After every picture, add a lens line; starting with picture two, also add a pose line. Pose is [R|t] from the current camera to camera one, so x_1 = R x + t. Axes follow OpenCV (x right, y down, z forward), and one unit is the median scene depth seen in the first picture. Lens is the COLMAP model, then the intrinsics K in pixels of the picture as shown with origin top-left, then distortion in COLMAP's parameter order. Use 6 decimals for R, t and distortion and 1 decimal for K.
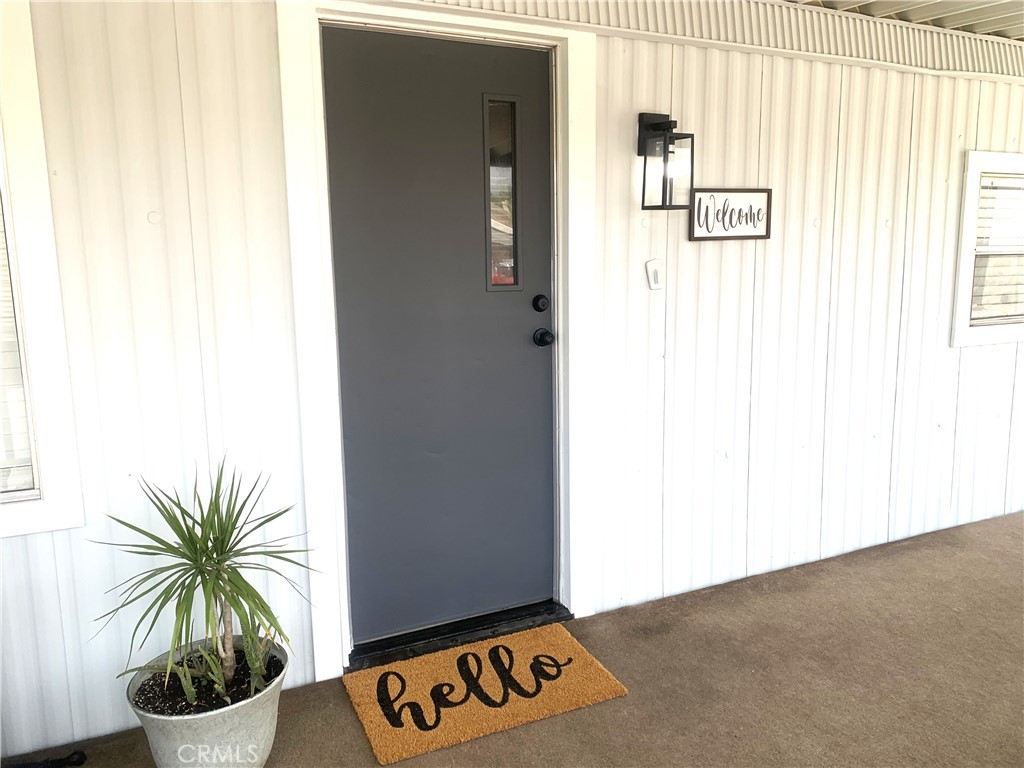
lens RADIAL K [[793.9, 0, 512.6], [0, 793.9, 382.2], [0, 0, 1]] dist [0.012638, 0.000044]
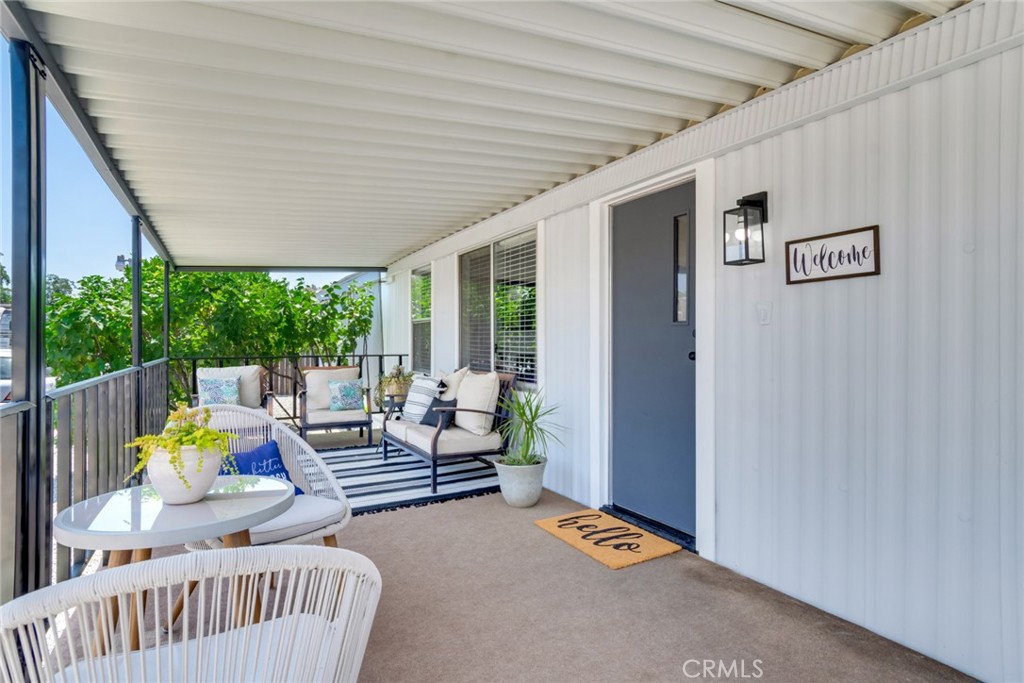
lens RADIAL K [[546.5, 0, 515.5], [0, 546.5, 340.2], [0, 0, 1]] dist [-0.003621, -0.001382]
pose [[0.051940, 0.011262, -0.998587, 1.016339], [-0.165023, 0.986286, 0.002540, -0.028412], [0.984921, 0.164658, 0.053086, 0.556613]]
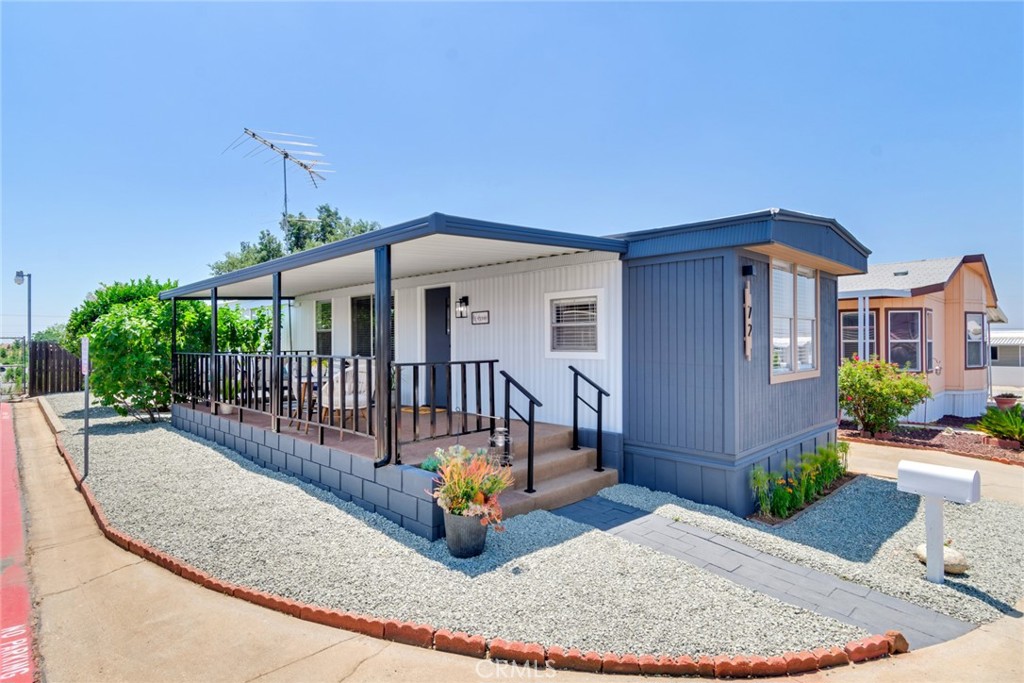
lens RADIAL K [[546.5, 0, 513.7], [0, 546.5, 342.1], [0, 0, 1]] dist [-0.003621, -0.001382]
pose [[0.326299, 0.008455, -0.945229, 2.955989], [-0.155604, 0.986799, -0.044889, 0.006459], [0.932371, 0.161728, 0.323307, 0.292008]]
